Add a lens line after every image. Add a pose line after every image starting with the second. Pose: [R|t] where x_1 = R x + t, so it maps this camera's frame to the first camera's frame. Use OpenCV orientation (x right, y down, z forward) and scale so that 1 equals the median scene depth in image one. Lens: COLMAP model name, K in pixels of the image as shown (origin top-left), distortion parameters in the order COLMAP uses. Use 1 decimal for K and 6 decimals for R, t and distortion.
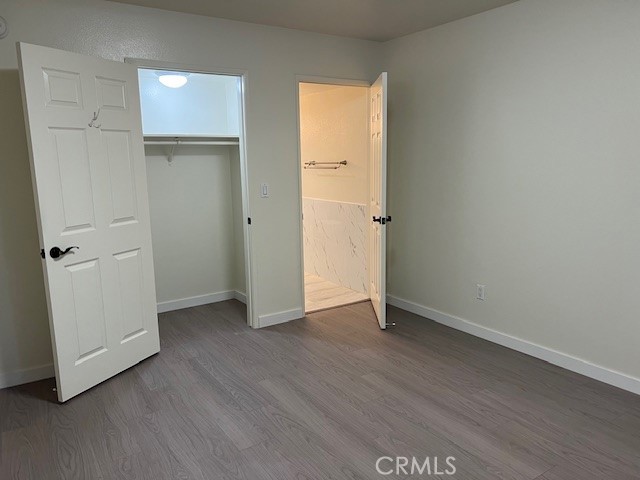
lens RADIAL K [[495.9, 0, 318.5], [0, 495.9, 246.4], [0, 0, 1]] dist [0.092105, 0.001651]
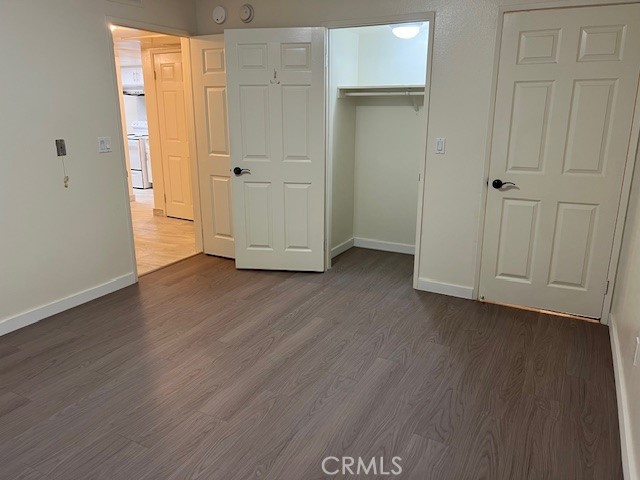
lens RADIAL K [[495.9, 0, 318.2], [0, 495.9, 237.8], [0, 0, 1]] dist [0.092105, 0.001651]
pose [[0.473501, 0.251463, -0.844134, 0.691592], [-0.182782, 0.965570, 0.185110, -0.090890], [0.861619, 0.066642, 0.503161, 0.405126]]
